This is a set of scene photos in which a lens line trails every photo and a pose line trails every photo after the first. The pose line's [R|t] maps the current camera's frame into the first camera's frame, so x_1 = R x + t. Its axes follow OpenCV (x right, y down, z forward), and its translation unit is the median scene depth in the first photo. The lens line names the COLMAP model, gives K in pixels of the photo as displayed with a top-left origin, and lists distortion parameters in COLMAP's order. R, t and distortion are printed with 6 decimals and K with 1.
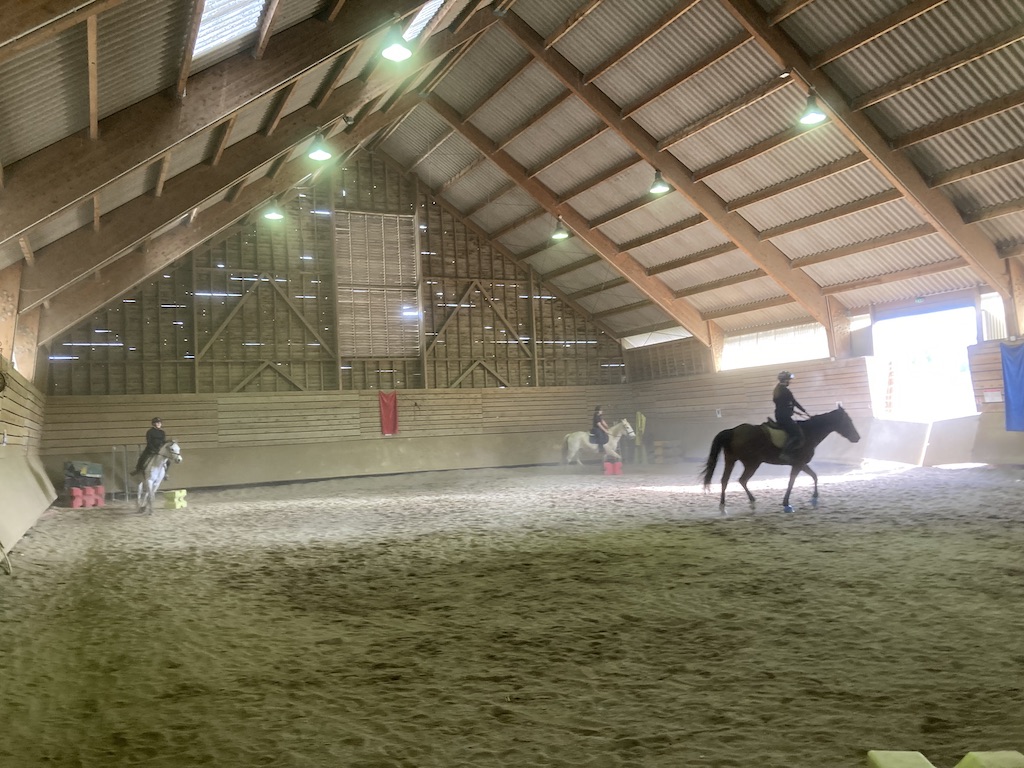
lens RADIAL K [[822.5, 0, 512.0], [0, 822.5, 384.0], [0, 0, 1]] dist [-0.000646, 0.002393]
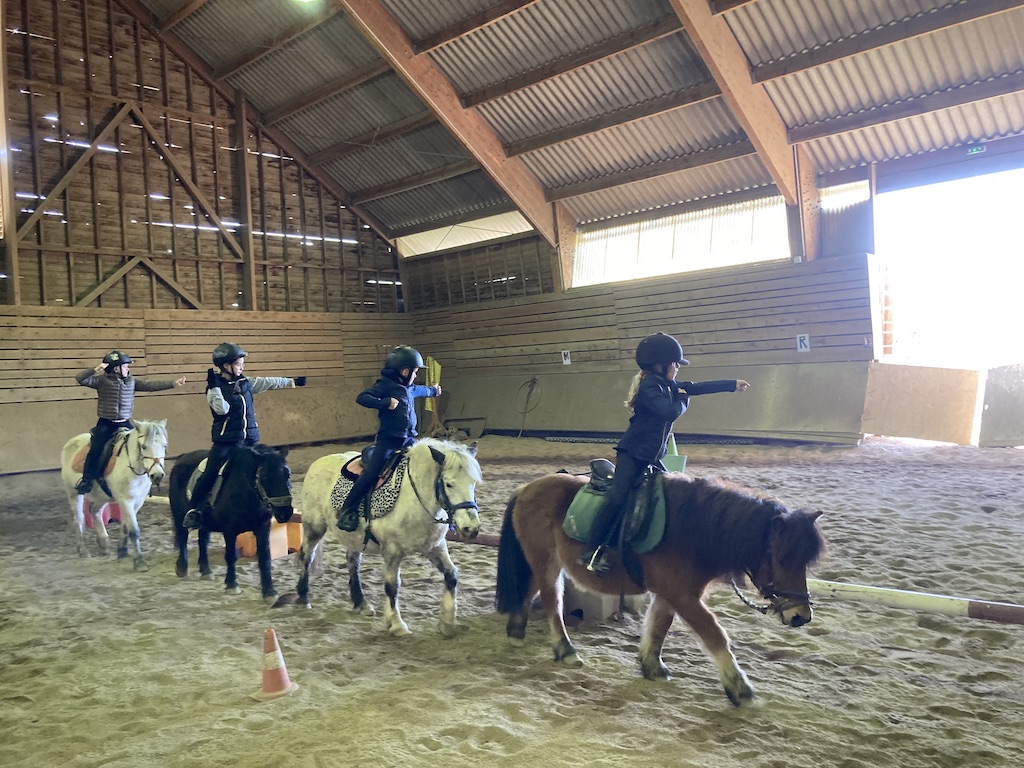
lens RADIAL K [[822.5, 0, 512.0], [0, 822.5, 384.0], [0, 0, 1]] dist [-0.000646, 0.002393]
pose [[0.944177, -0.006395, 0.329377, 0.011393], [-0.010769, 0.998678, 0.050261, 0.023701], [-0.329263, -0.051003, 0.942860, 0.418317]]
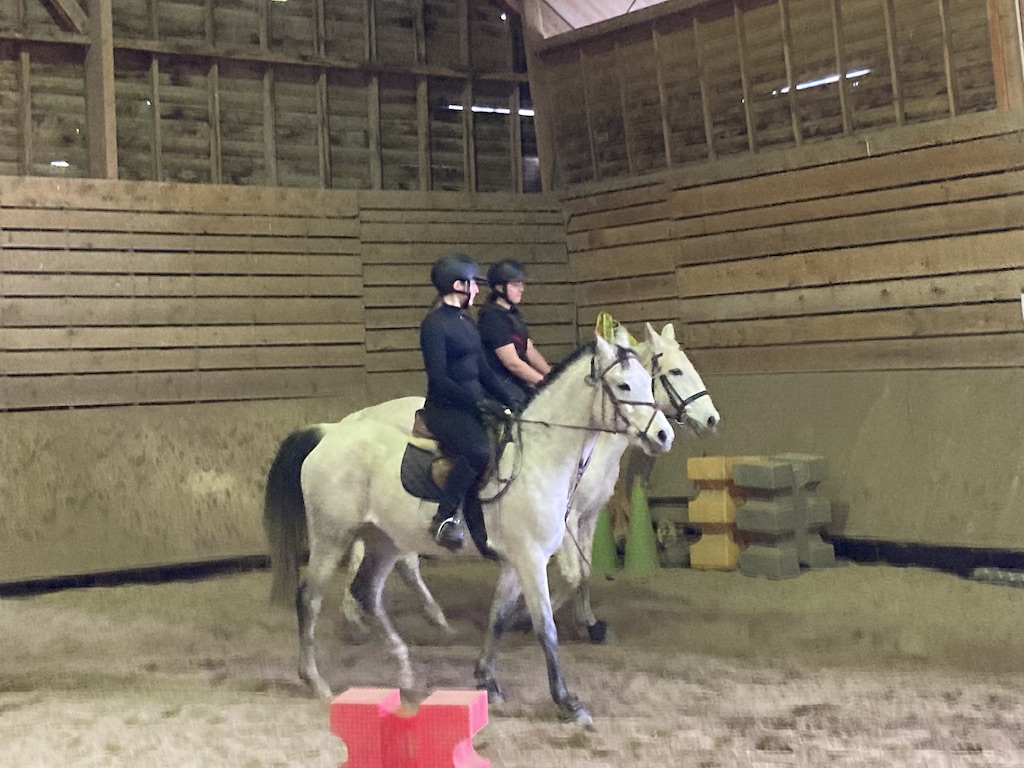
lens RADIAL K [[1617.3, 0, 512.0], [0, 1617.3, 384.0], [0, 0, 1]] dist [0.019499, 0.050676]
pose [[0.987660, 0.006141, 0.156491, 0.068146], [-0.014298, 0.998594, 0.051051, 0.032111], [-0.155957, -0.052659, 0.986359, 0.615794]]
